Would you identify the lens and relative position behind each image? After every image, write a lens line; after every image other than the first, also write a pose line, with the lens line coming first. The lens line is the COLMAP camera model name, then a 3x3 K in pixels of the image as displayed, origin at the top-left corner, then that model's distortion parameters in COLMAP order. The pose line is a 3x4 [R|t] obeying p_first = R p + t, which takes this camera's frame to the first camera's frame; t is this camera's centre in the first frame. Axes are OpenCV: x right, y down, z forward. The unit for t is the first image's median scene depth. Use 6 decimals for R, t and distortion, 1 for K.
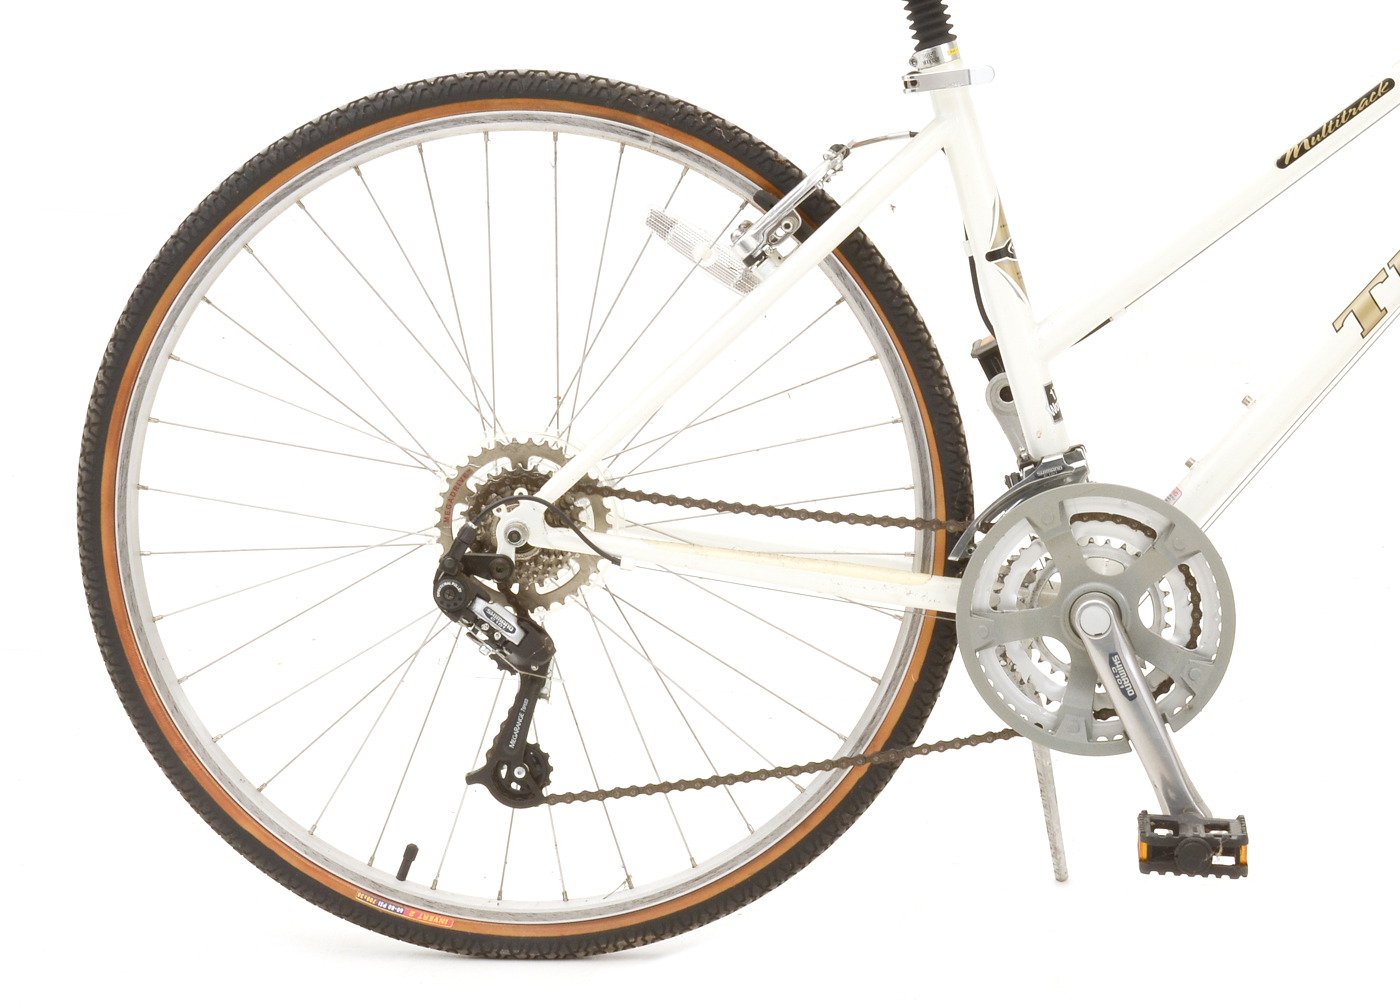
lens RADIAL K [[4315.2, 0, 756.6], [0, 4315.2, 519.9], [0, 0, 1]] dist [0.610519, -0.061145]
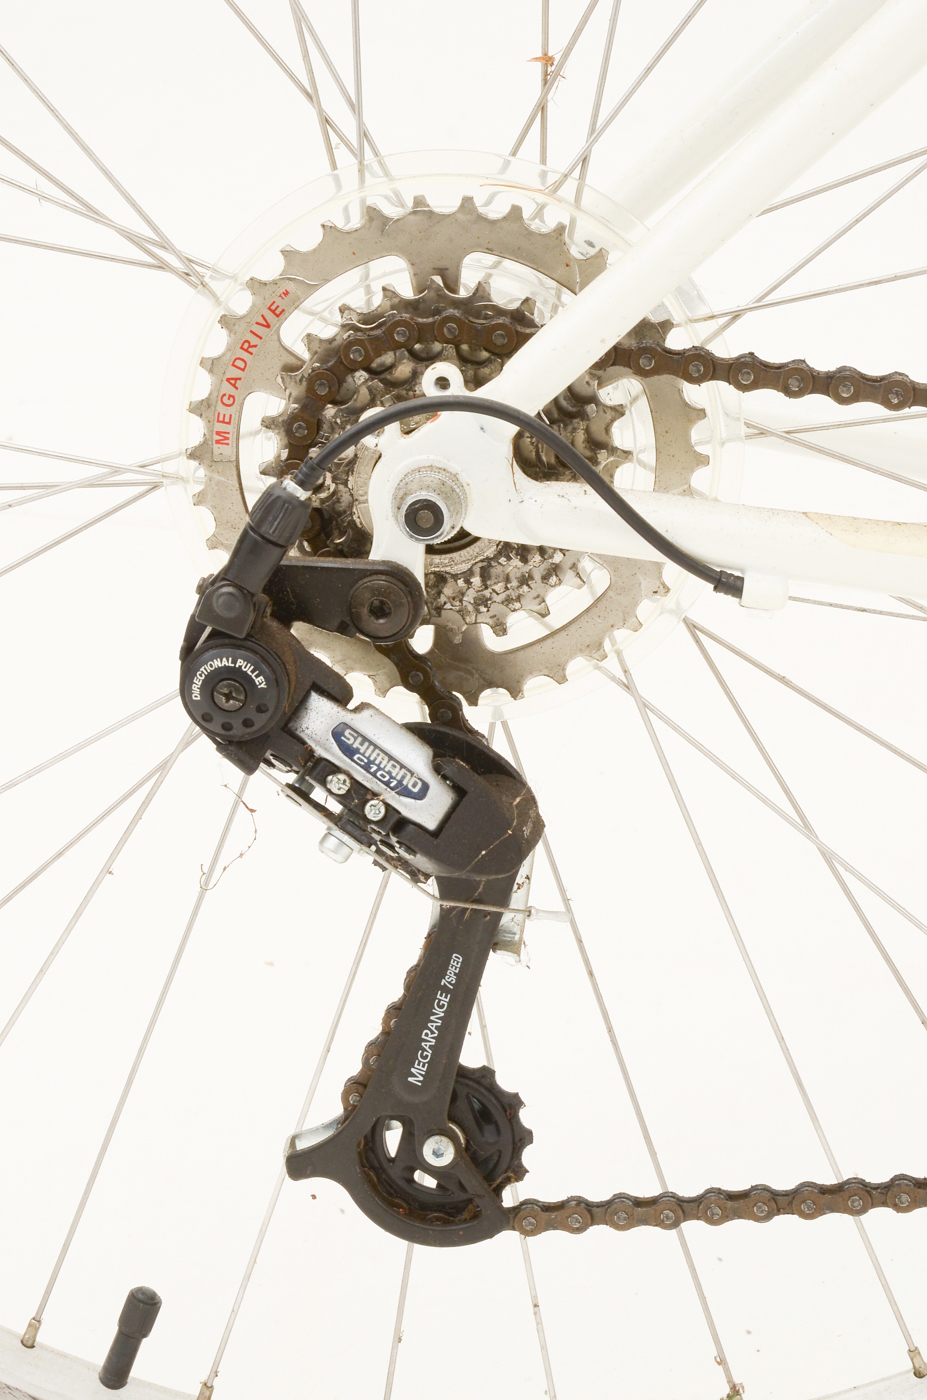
lens RADIAL K [[4371.7, 0, 465.8], [0, 4371.7, 732.2], [0, 0, 1]] dist [0.672265, -0.171987]
pose [[0.999478, 0.004677, -0.031967, -0.041419], [0.001077, 0.984095, 0.177642, -0.038658], [0.032290, -0.177583, 0.983576, 0.658490]]
